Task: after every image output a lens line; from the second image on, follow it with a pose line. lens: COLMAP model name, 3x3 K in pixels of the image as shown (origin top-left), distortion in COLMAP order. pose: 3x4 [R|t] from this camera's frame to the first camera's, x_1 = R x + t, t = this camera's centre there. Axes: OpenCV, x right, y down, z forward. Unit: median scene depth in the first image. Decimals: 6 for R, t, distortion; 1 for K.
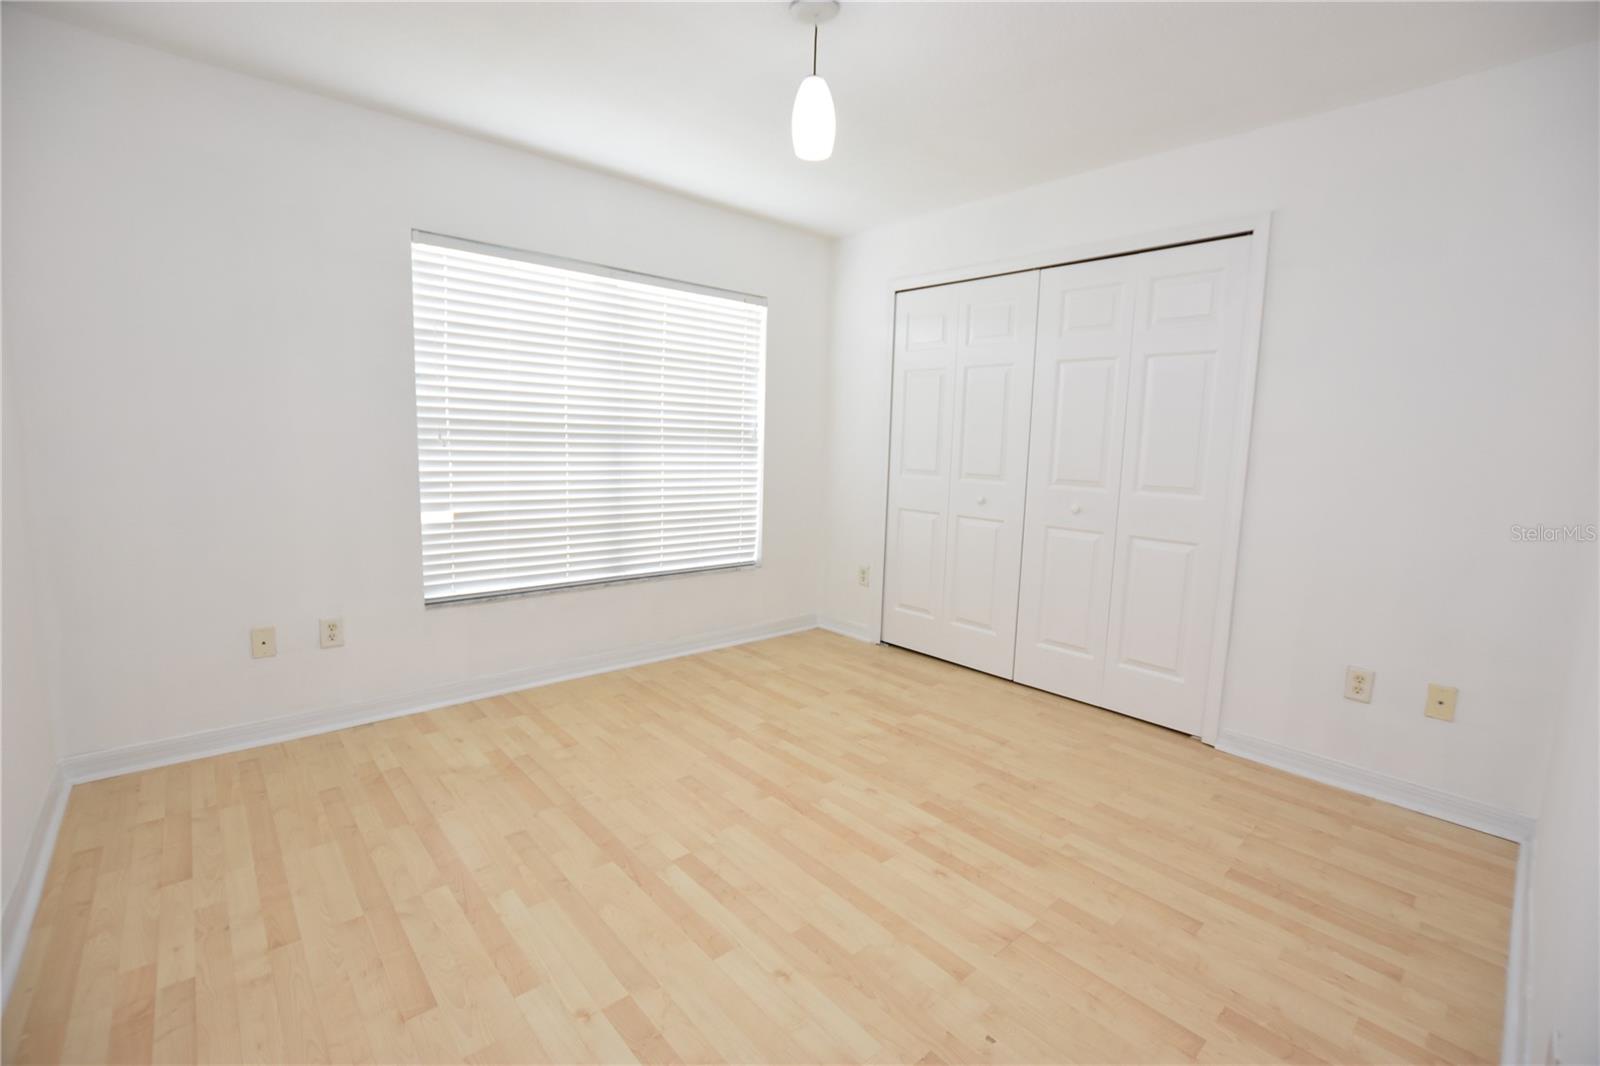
lens RADIAL K [[698.0, 0, 798.1], [0, 698.0, 524.7], [0, 0, 1]] dist [-0.026335, 0.000781]
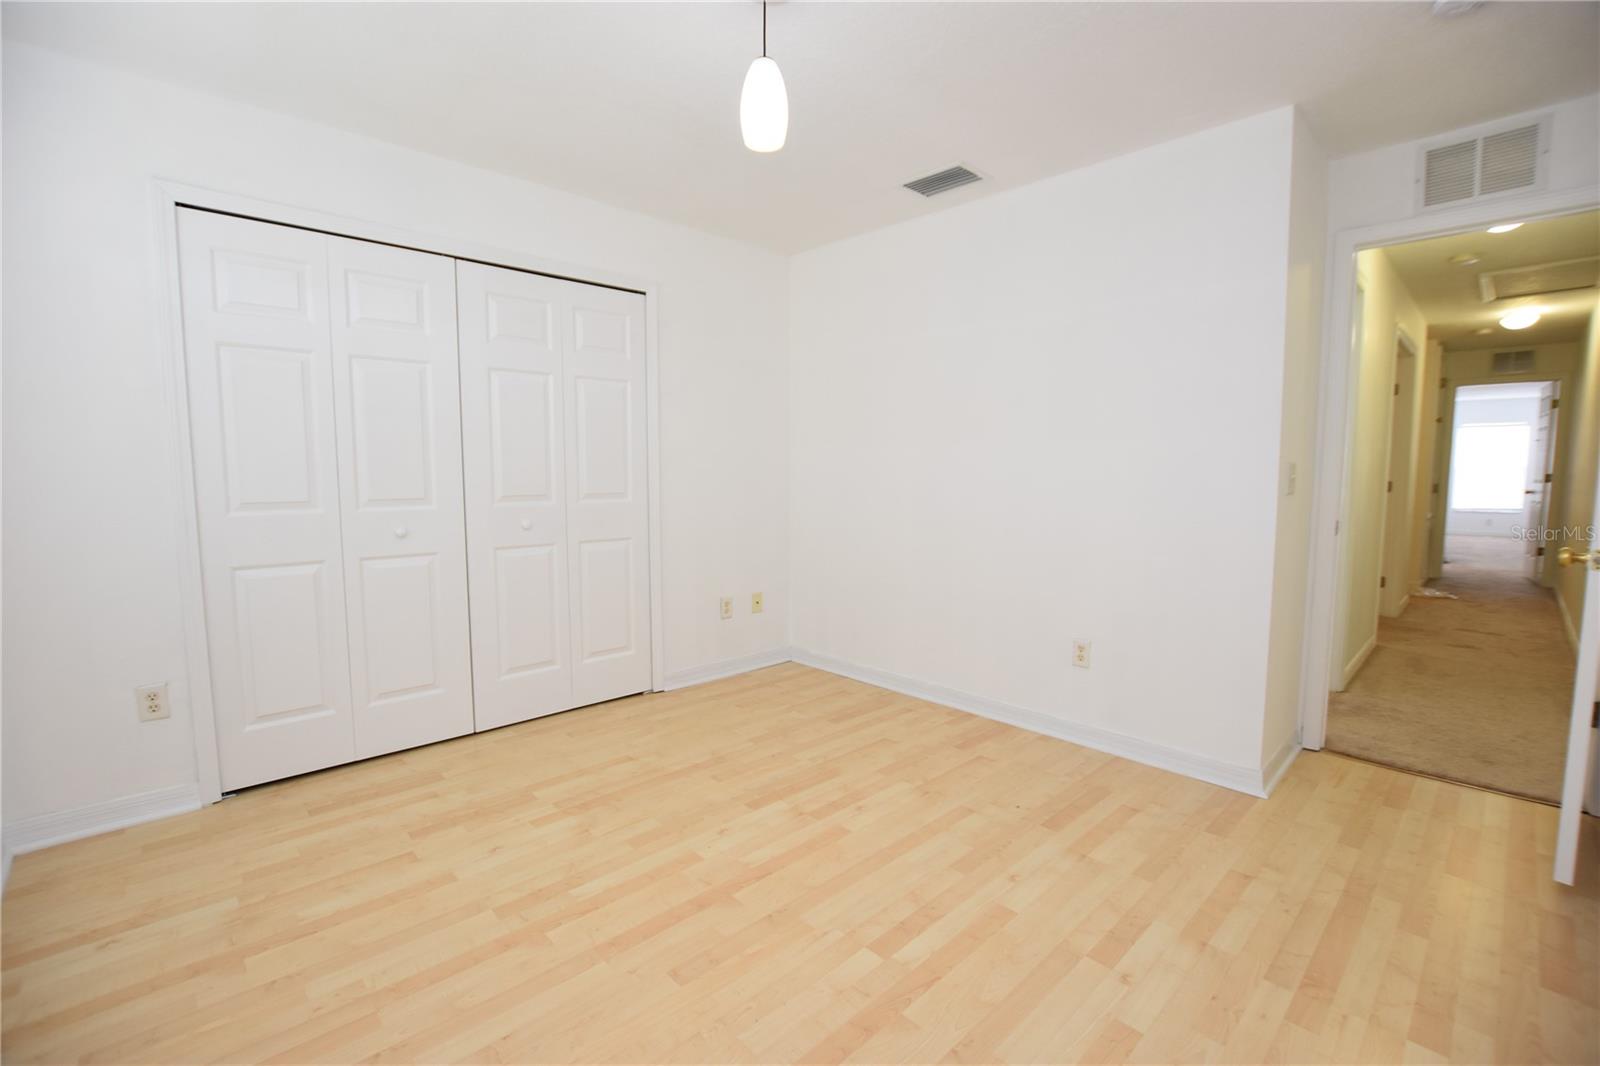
lens RADIAL K [[698.0, 0, 798.0], [0, 698.0, 535.6], [0, 0, 1]] dist [-0.026335, 0.000781]
pose [[-0.028861, -0.126693, 0.991522, -0.683515], [0.113402, 0.985116, 0.129175, -0.107482], [-0.993130, 0.116169, -0.014065, 0.757948]]
